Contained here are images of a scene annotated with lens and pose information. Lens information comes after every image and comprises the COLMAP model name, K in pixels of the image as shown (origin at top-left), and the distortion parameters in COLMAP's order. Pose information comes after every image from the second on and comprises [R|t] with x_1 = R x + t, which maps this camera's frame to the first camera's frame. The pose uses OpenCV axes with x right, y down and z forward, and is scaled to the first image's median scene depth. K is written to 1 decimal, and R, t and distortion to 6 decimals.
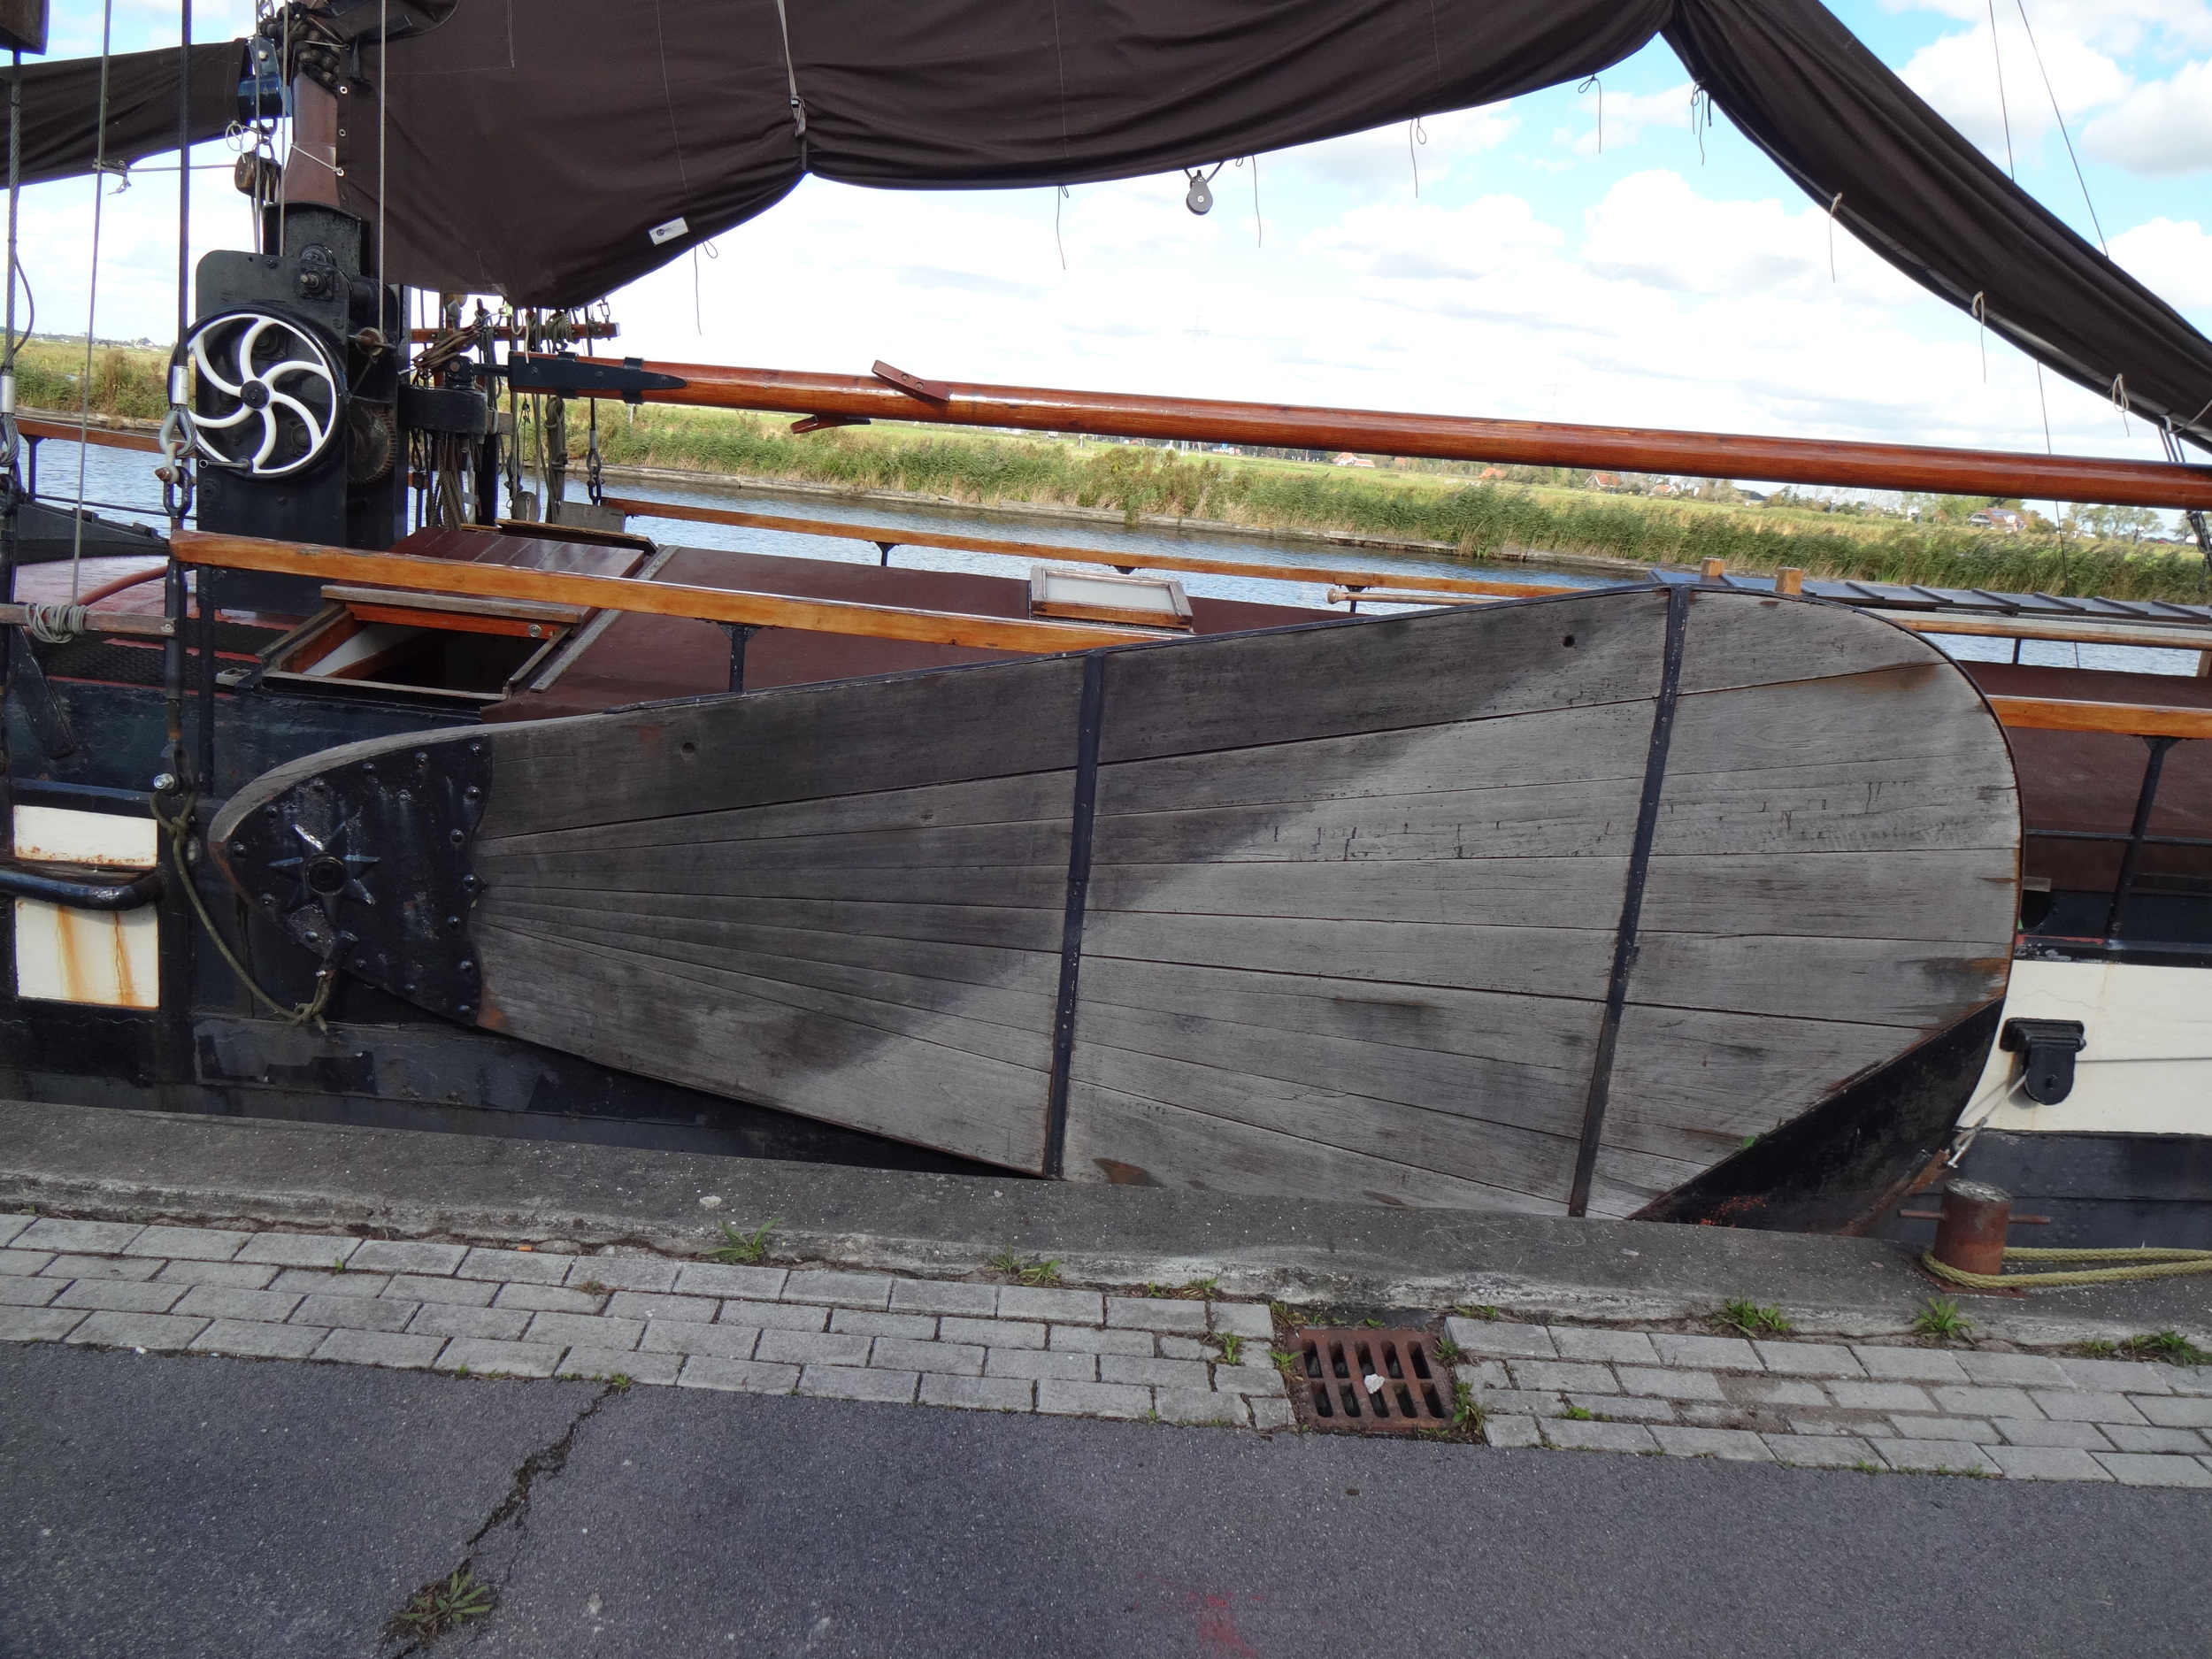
lens RADIAL K [[1635.4, 0, 1109.3], [0, 1635.4, 823.8], [0, 0, 1]] dist [-0.005324, 0.000652]
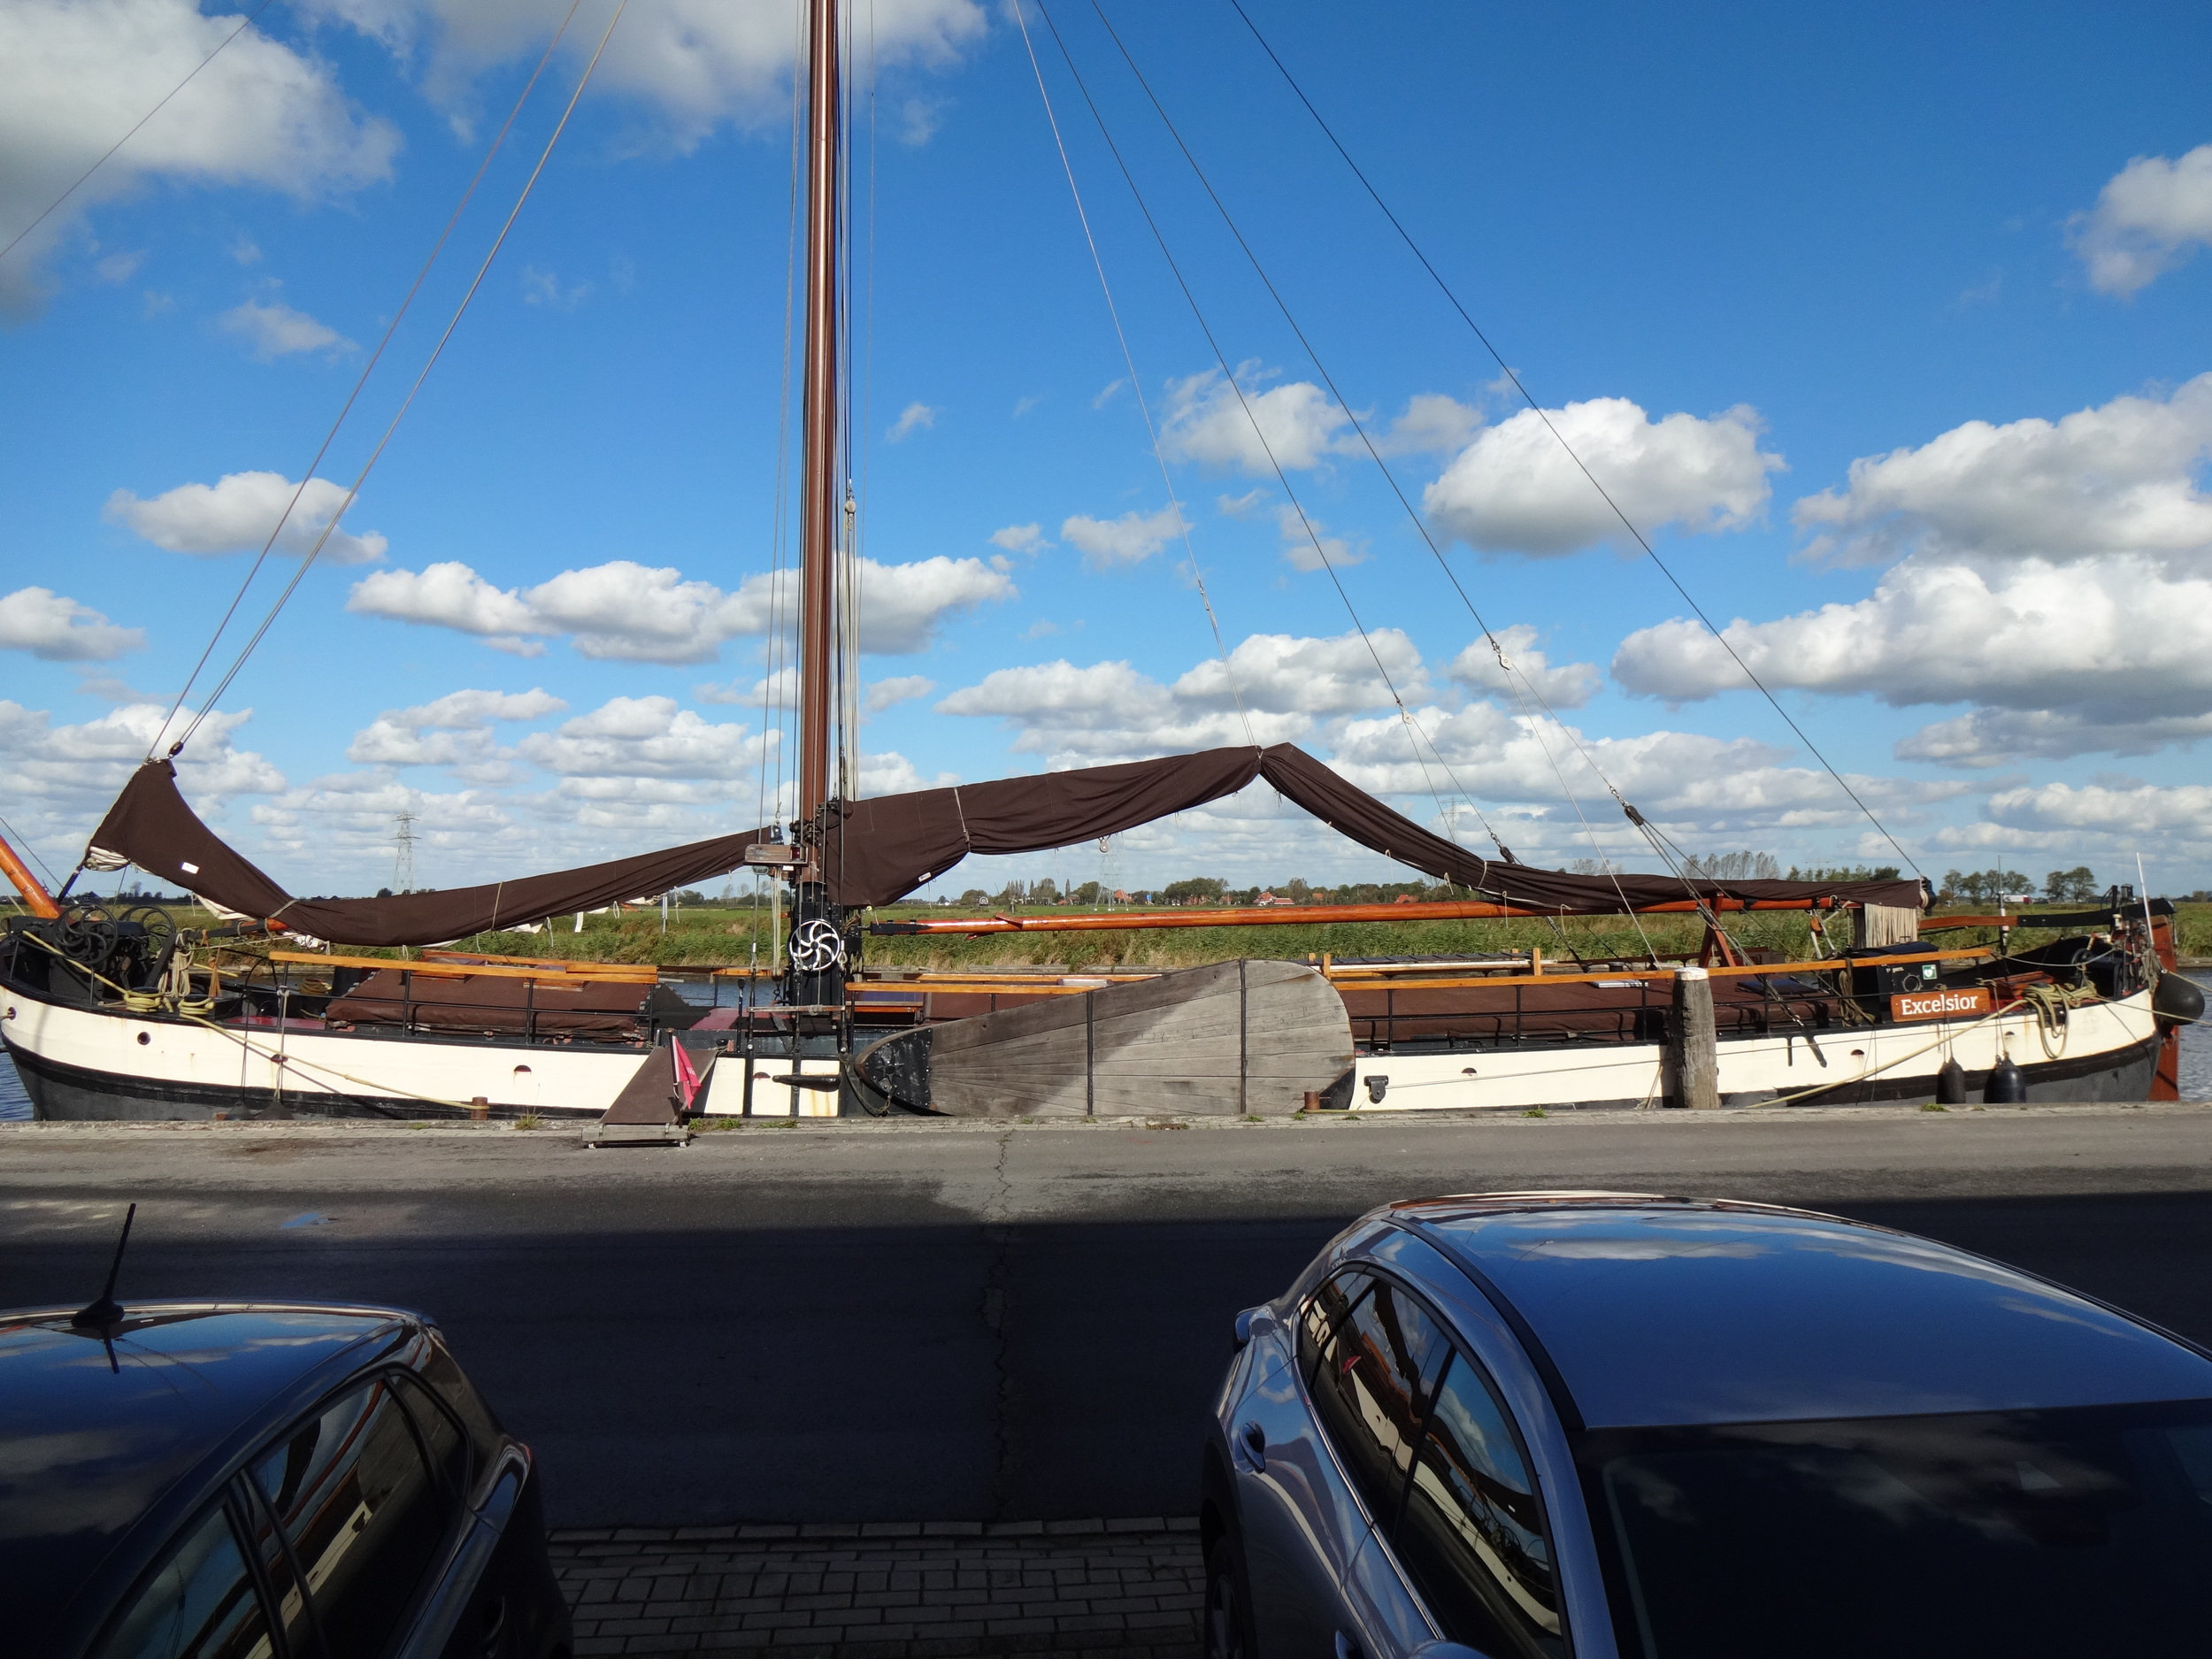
lens RADIAL K [[1801.4, 0, 1106.0], [0, 1801.4, 824.7], [0, 0, 1]] dist [-0.017759, -0.009726]
pose [[0.994812, -0.091080, 0.045306, -0.118213], [0.099839, 0.959566, -0.263184, 0.600354], [-0.019503, 0.266342, 0.963681, -2.993006]]
